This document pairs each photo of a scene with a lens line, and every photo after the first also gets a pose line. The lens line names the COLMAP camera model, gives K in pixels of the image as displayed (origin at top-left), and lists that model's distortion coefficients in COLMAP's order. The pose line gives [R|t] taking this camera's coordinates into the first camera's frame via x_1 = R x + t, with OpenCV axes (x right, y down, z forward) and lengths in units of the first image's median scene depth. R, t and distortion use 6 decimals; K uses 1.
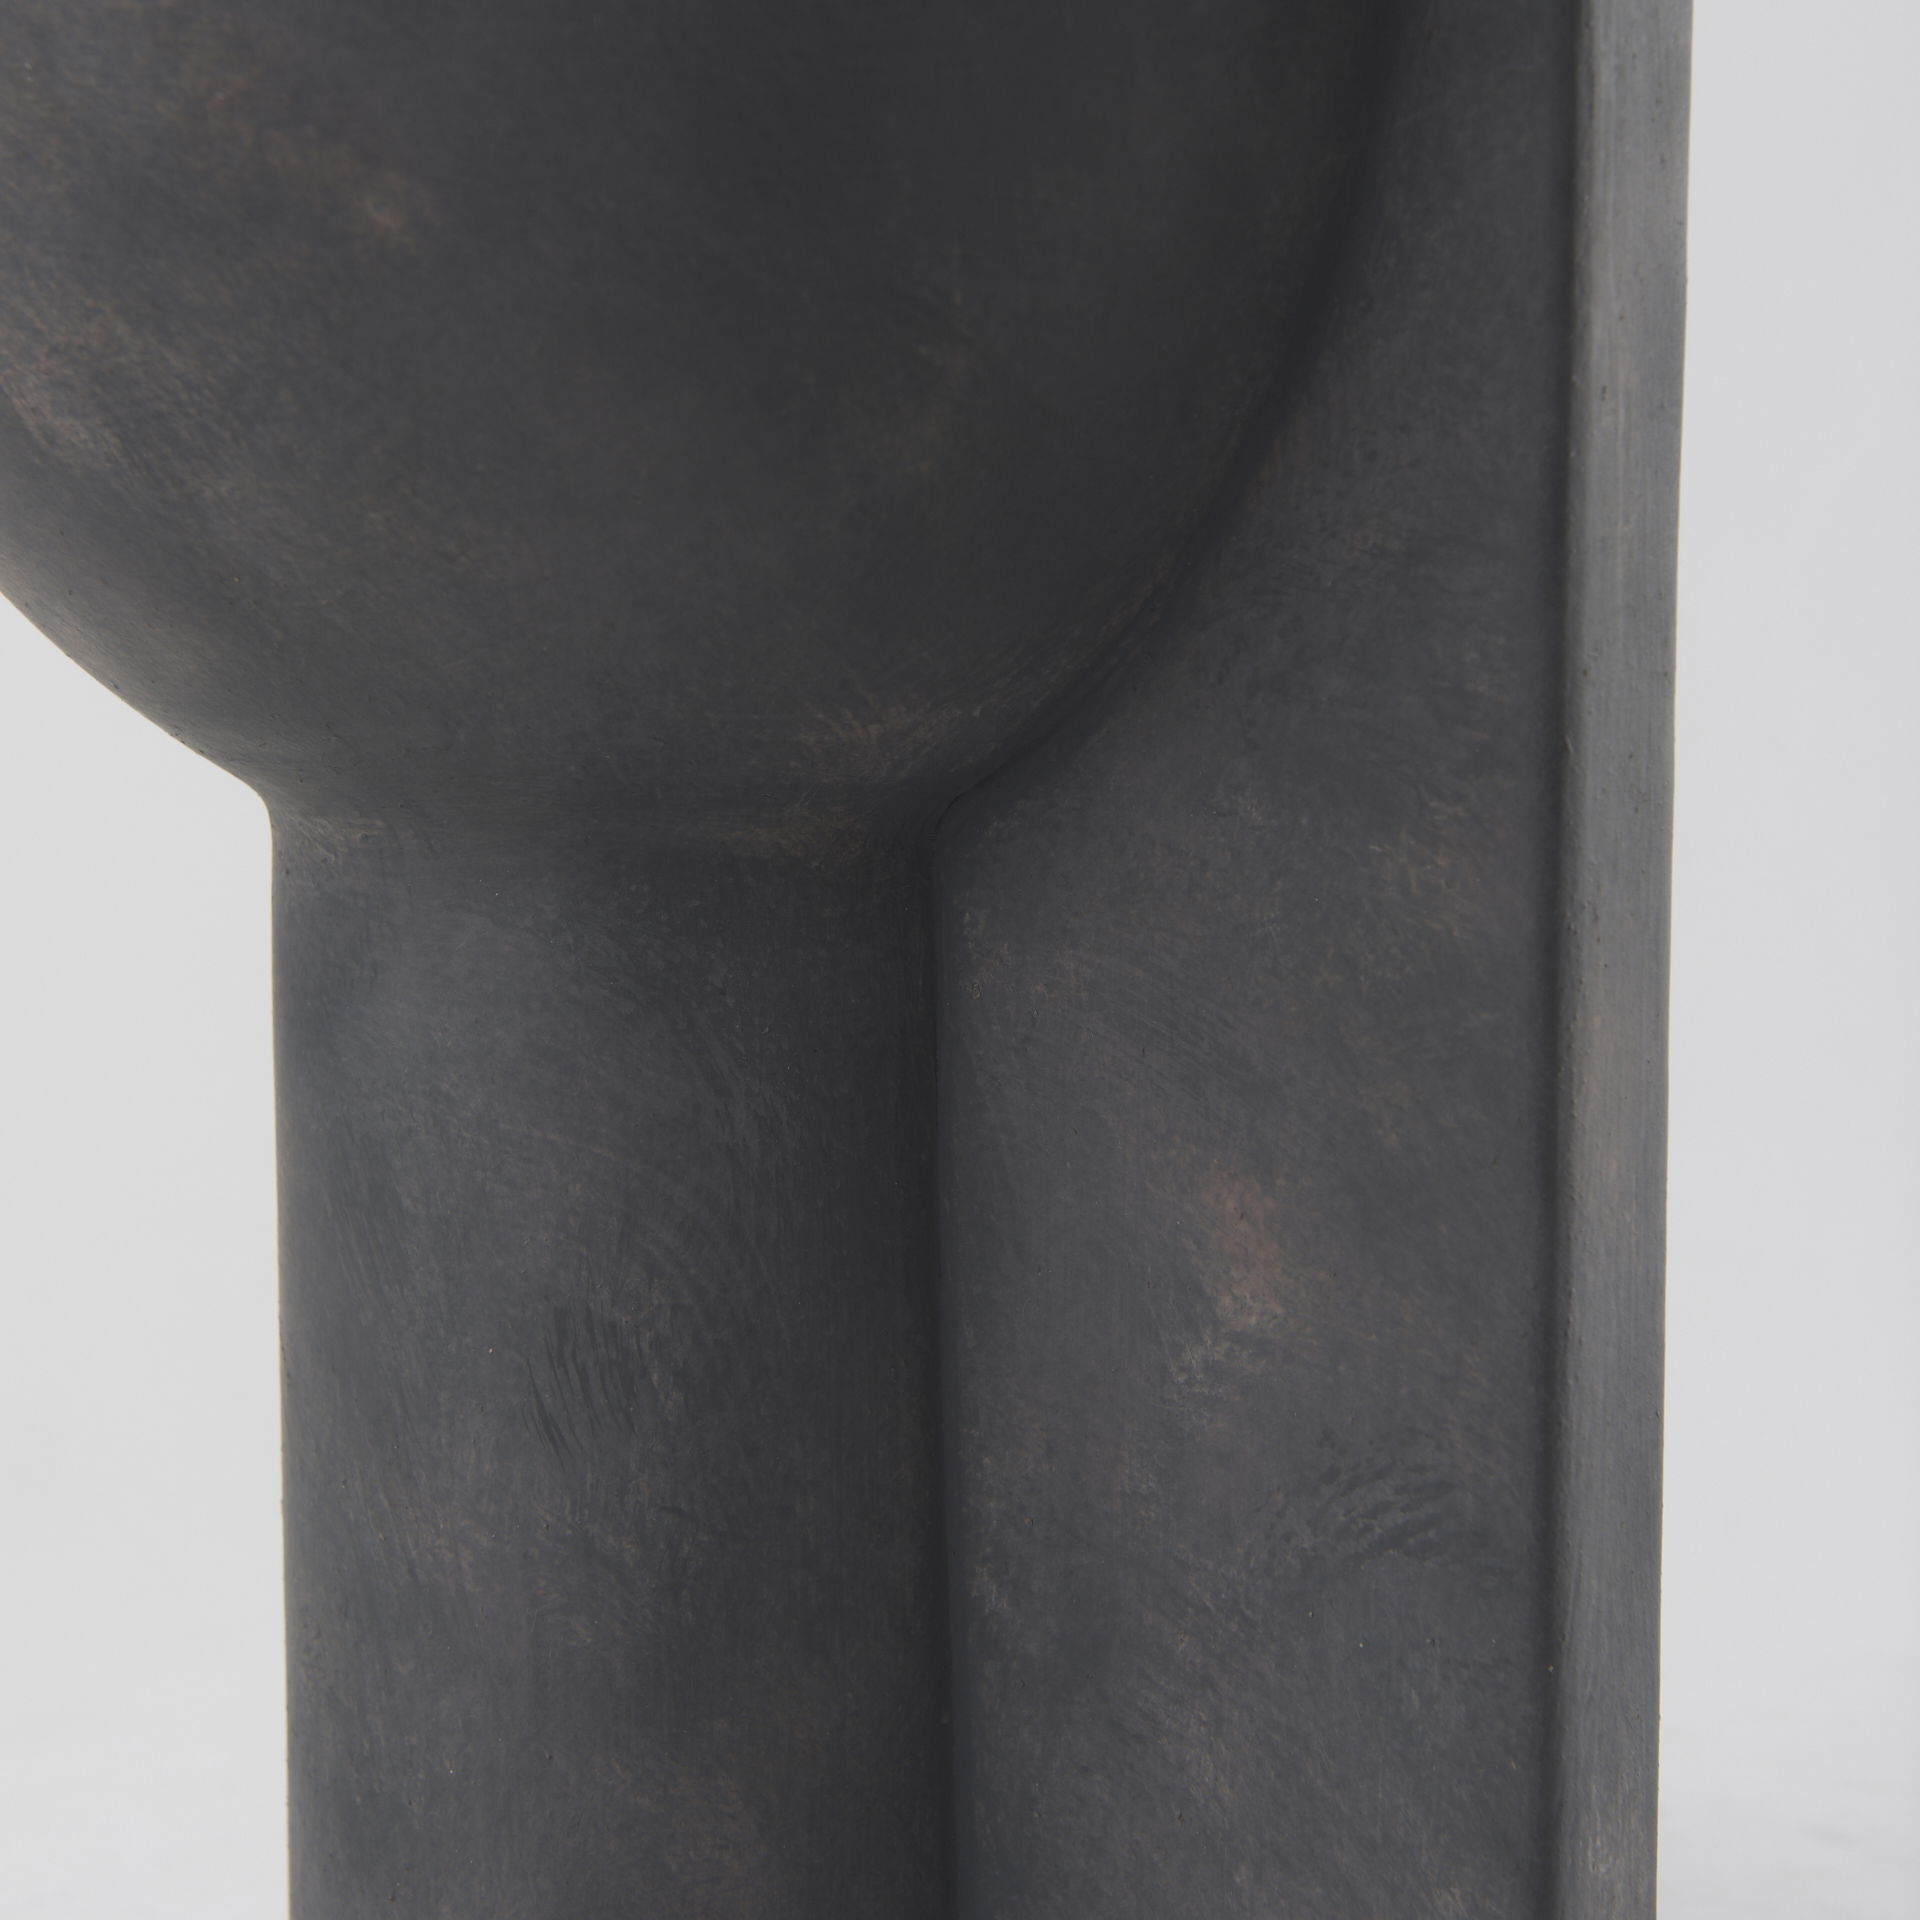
lens RADIAL K [[5419.4, 0, 914.8], [0, 5419.4, 950.6], [0, 0, 1]] dist [0.030844, -0.899938]
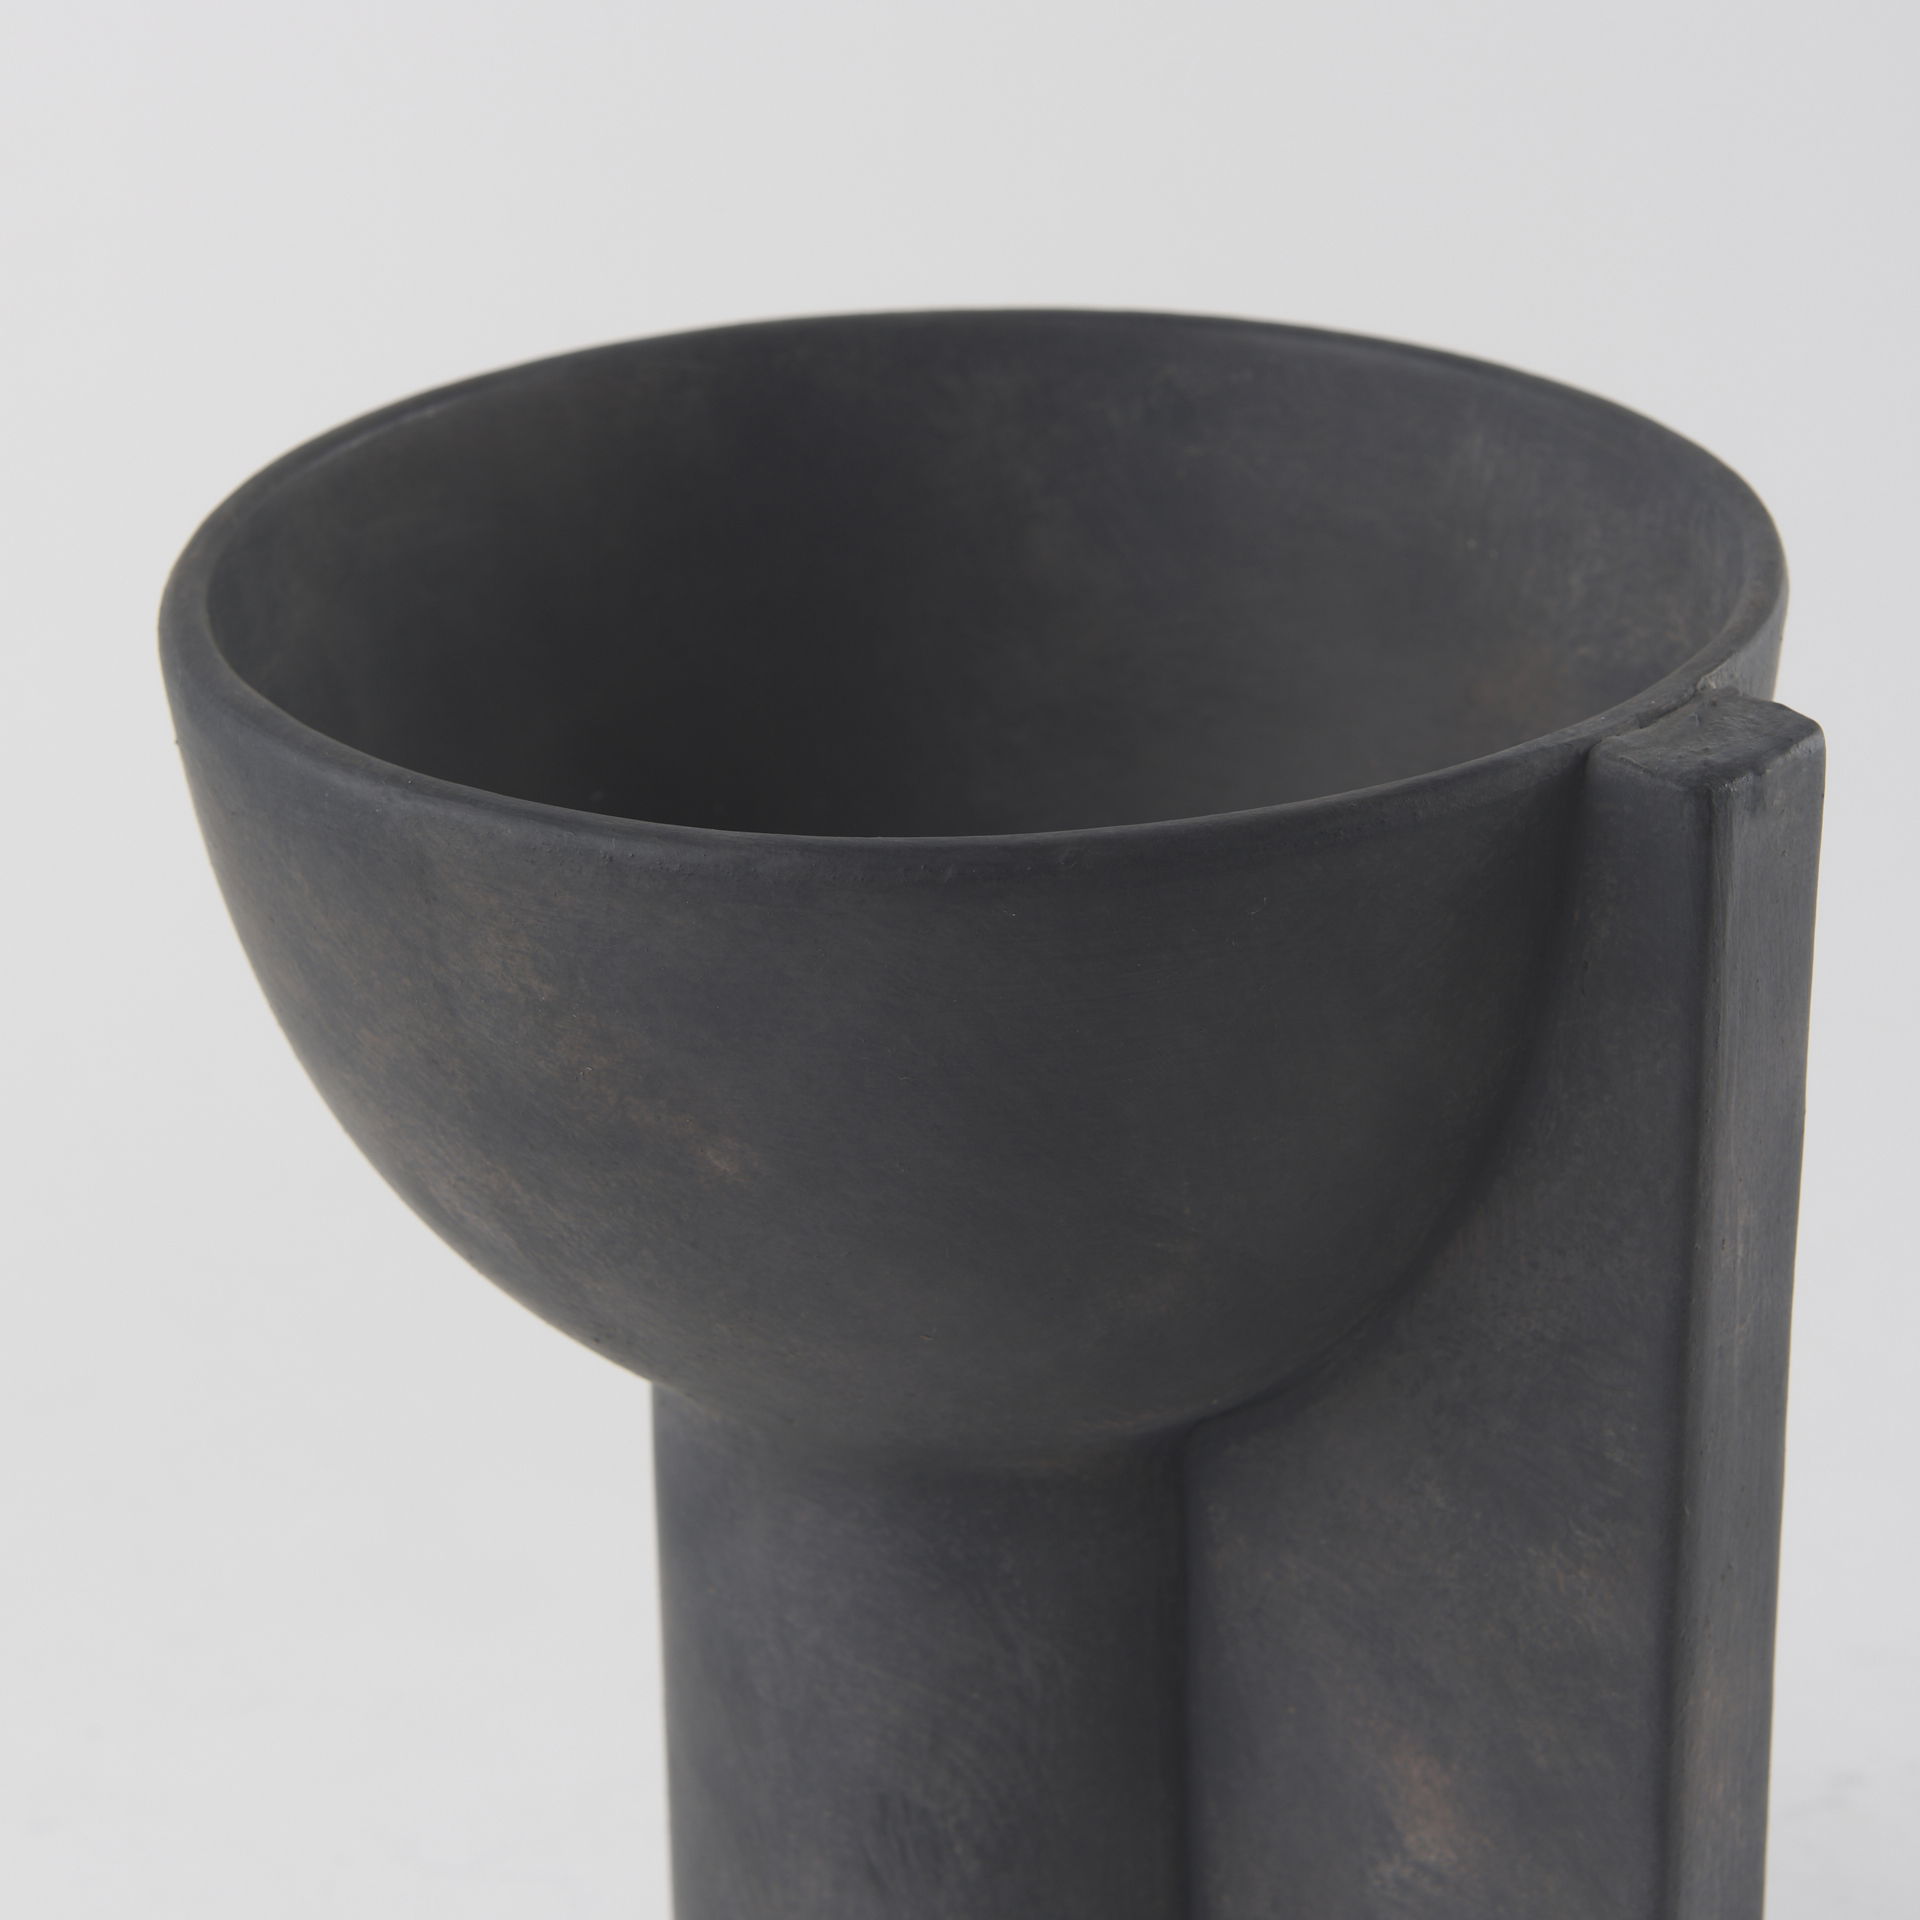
lens RADIAL K [[5790.9, 0, 960.0], [0, 5790.9, 960.0], [0, 0, 1]] dist [0.000936, 0.706282]
pose [[0.996873, 0.019928, -0.076472, 0.053255], [0.001566, 0.962509, 0.271245, -0.505990], [0.079011, -0.270516, 0.959468, -0.238864]]
